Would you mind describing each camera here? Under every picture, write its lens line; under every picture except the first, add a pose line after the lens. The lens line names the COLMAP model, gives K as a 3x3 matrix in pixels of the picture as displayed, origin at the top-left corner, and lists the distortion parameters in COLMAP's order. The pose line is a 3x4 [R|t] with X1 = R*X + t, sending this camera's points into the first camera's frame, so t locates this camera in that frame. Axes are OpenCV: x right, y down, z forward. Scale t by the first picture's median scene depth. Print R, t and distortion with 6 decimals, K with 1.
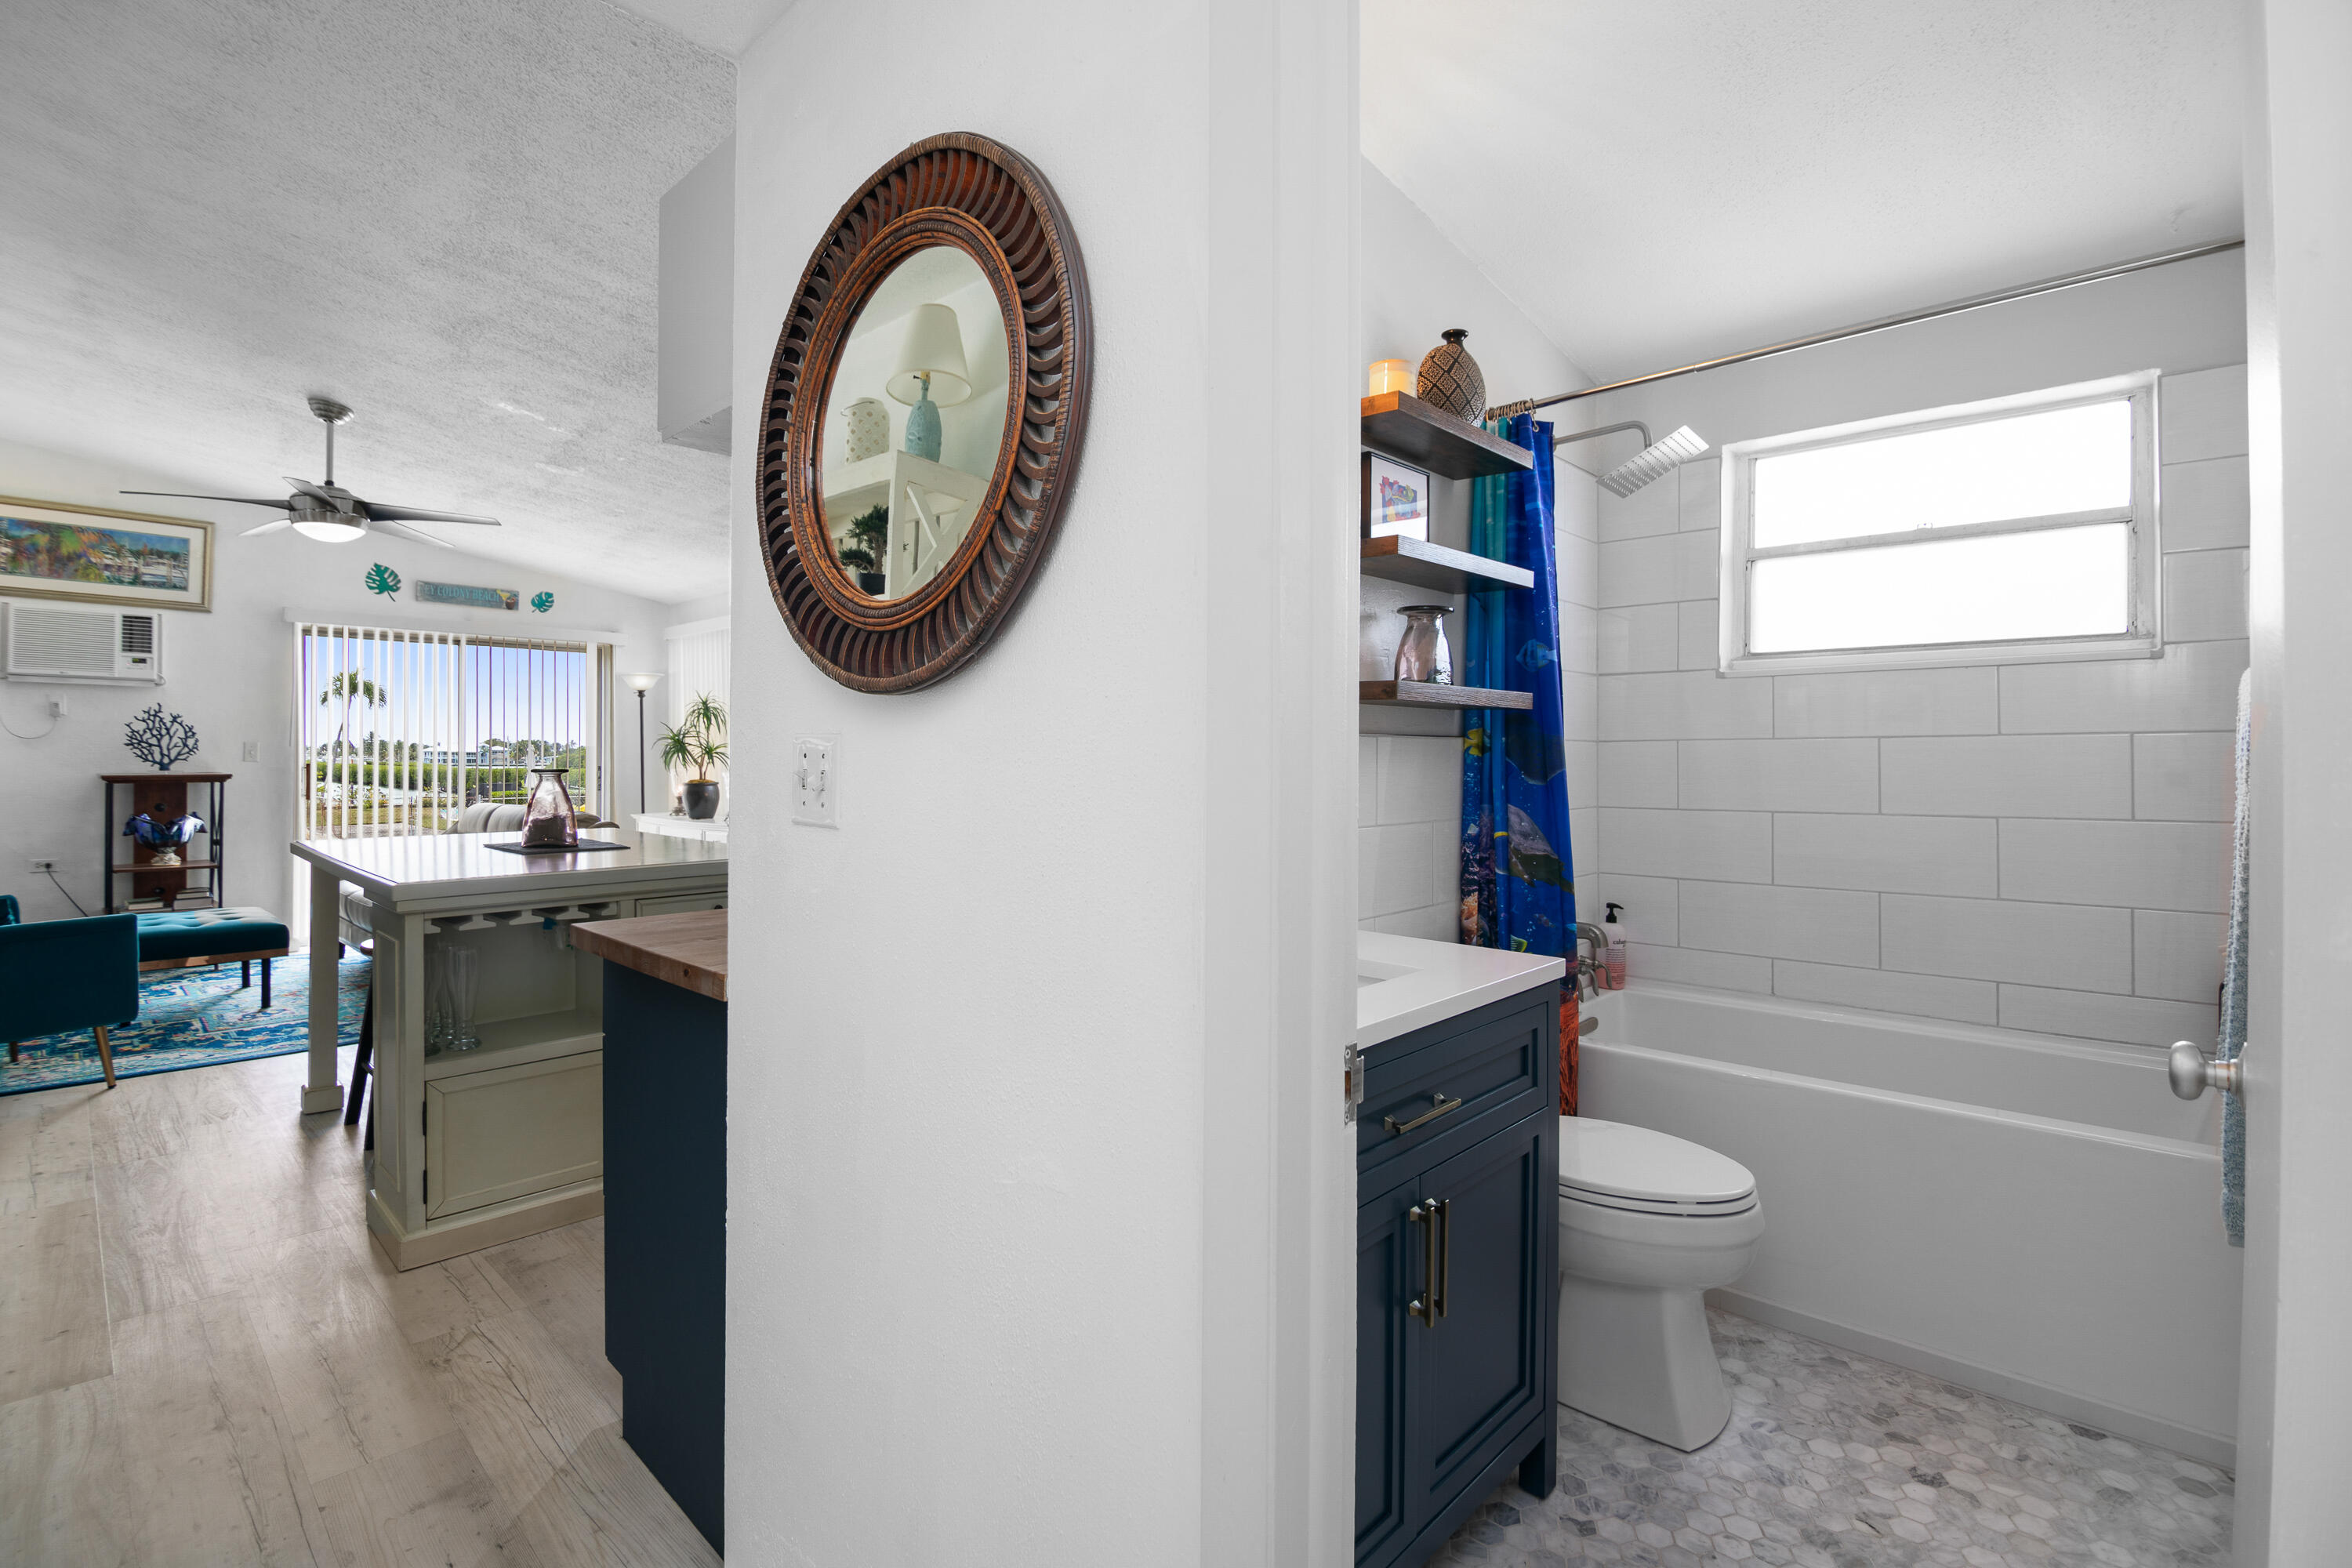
lens RADIAL K [[1080.7, 0, 1161.3], [0, 1080.7, 757.5], [0, 0, 1]] dist [-0.004308, -0.006944]
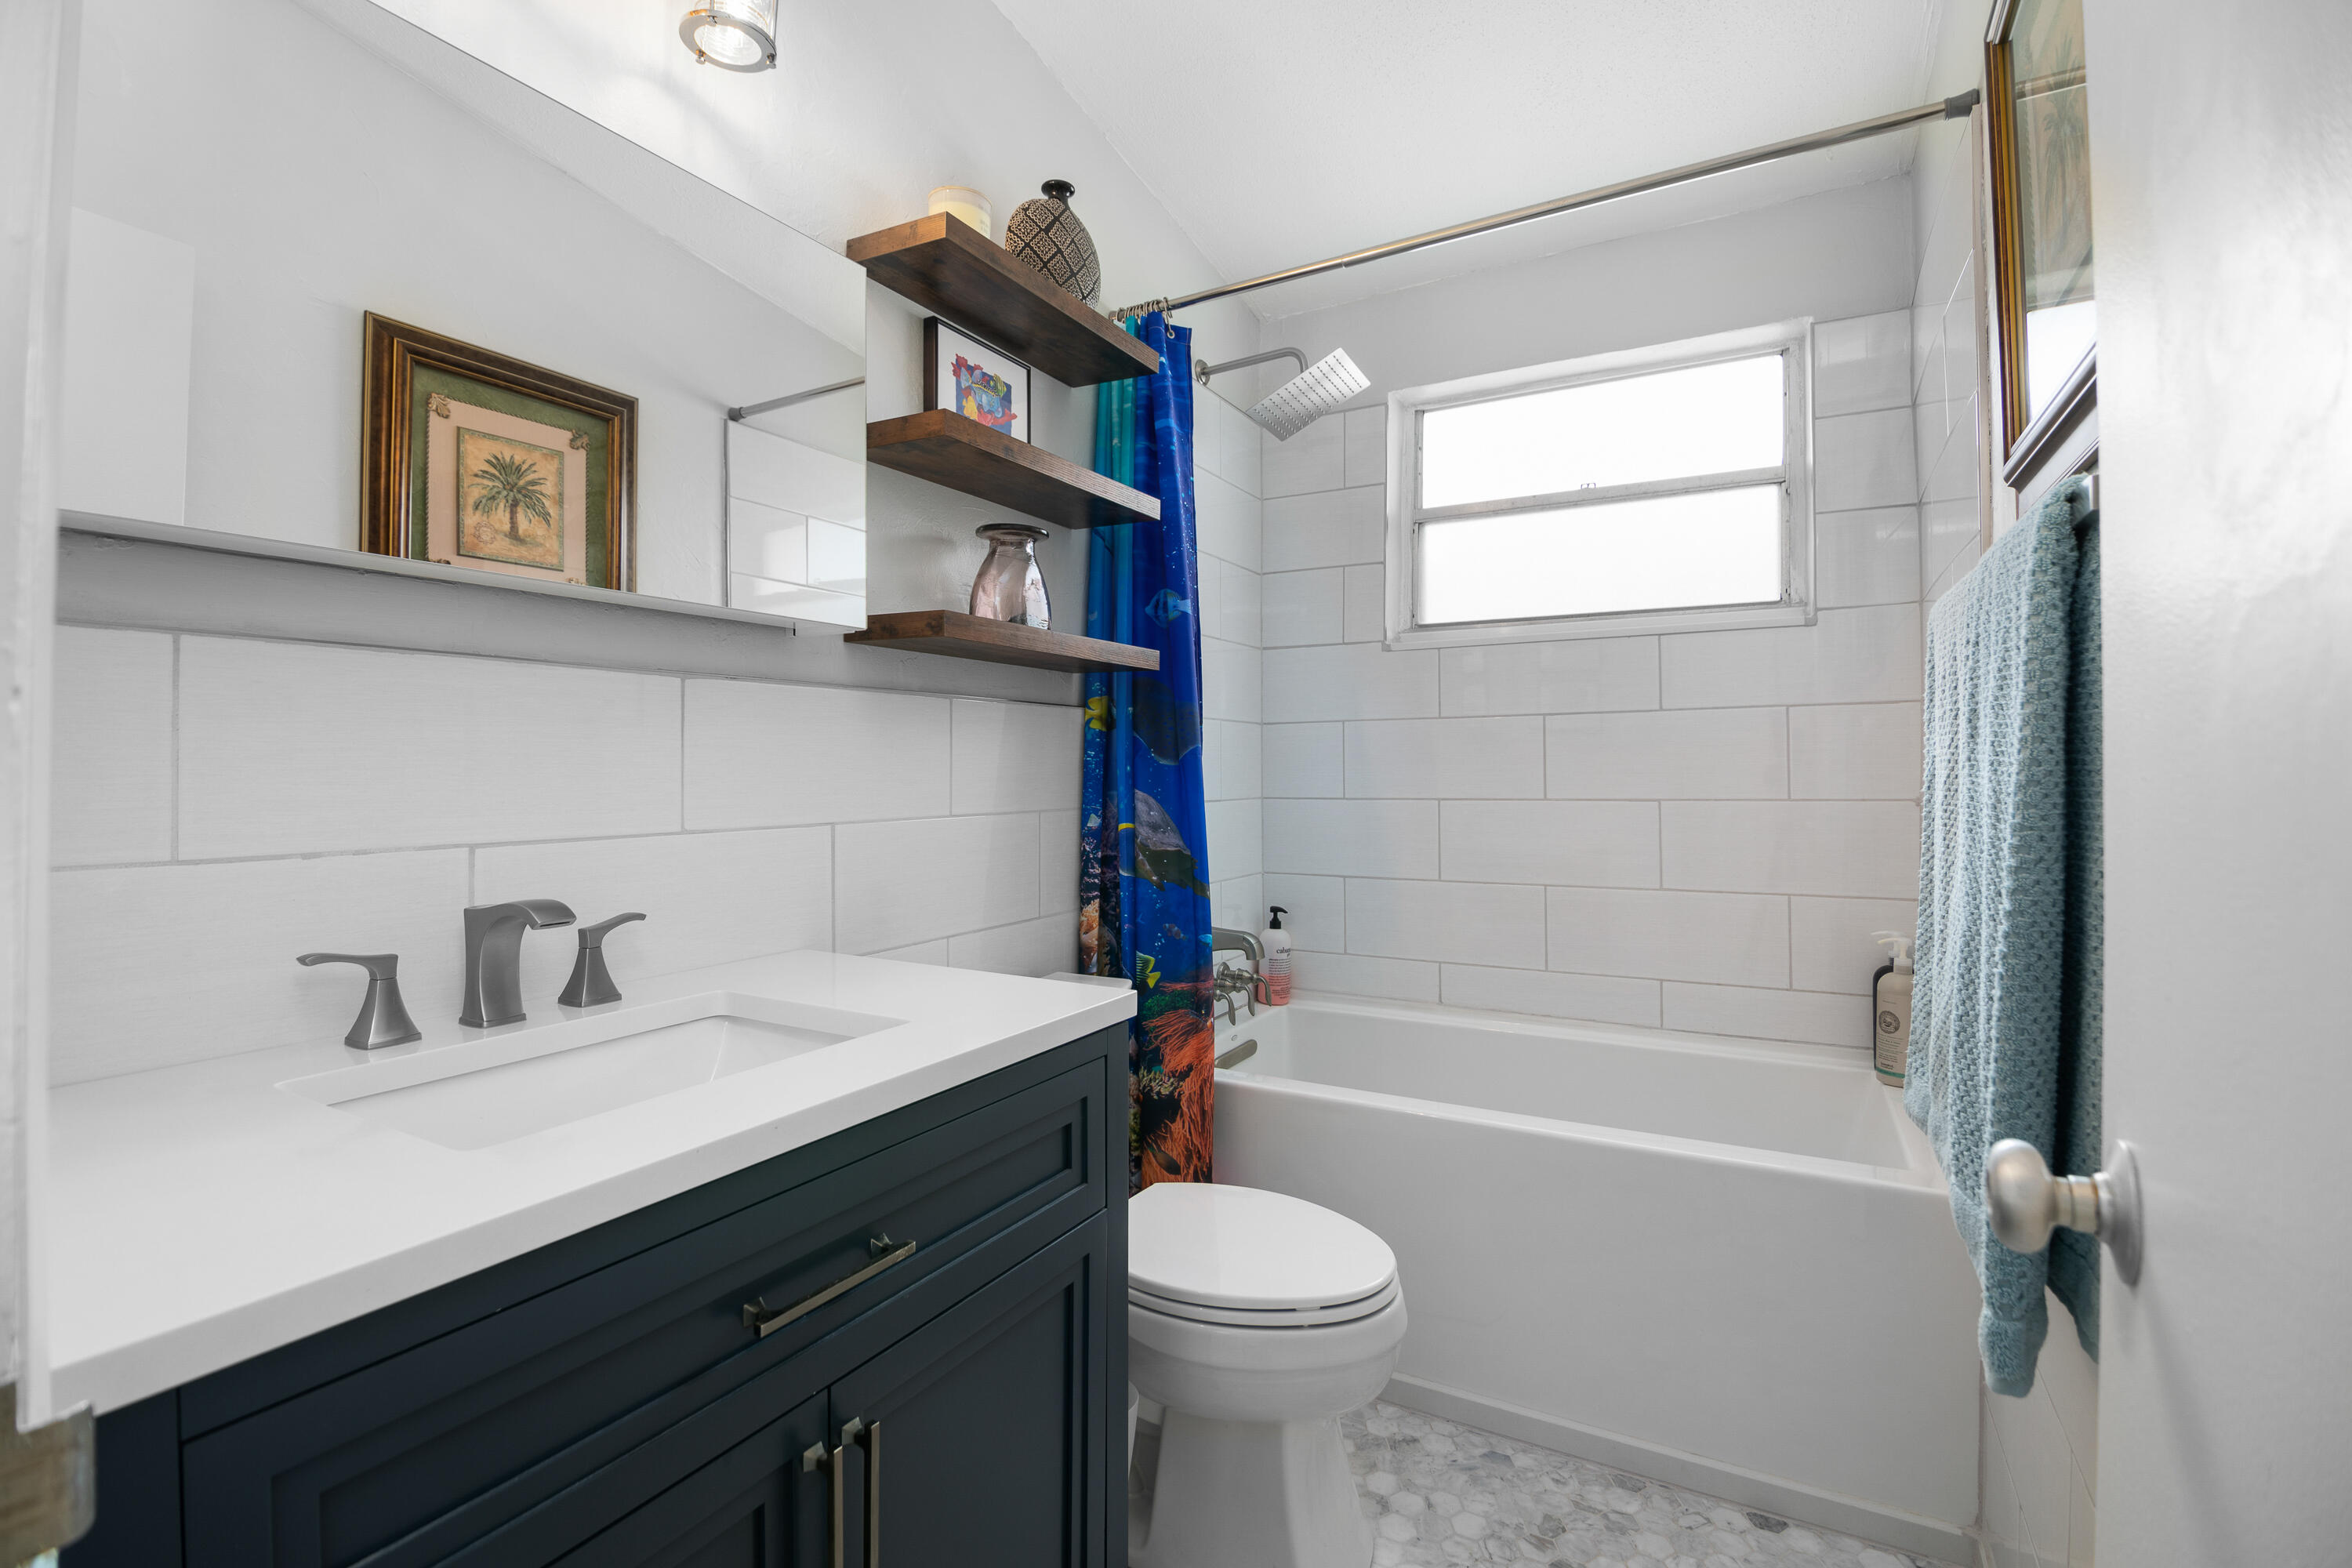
lens RADIAL K [[1064.8, 0, 1173.0], [0, 1064.8, 763.6], [0, 0, 1]] dist [-0.004964, -0.000389]
pose [[0.971086, -0.001022, 0.238729, 0.160499], [0.002369, 0.999983, -0.005355, 0.028836], [-0.238719, 0.005766, 0.971071, 0.221399]]
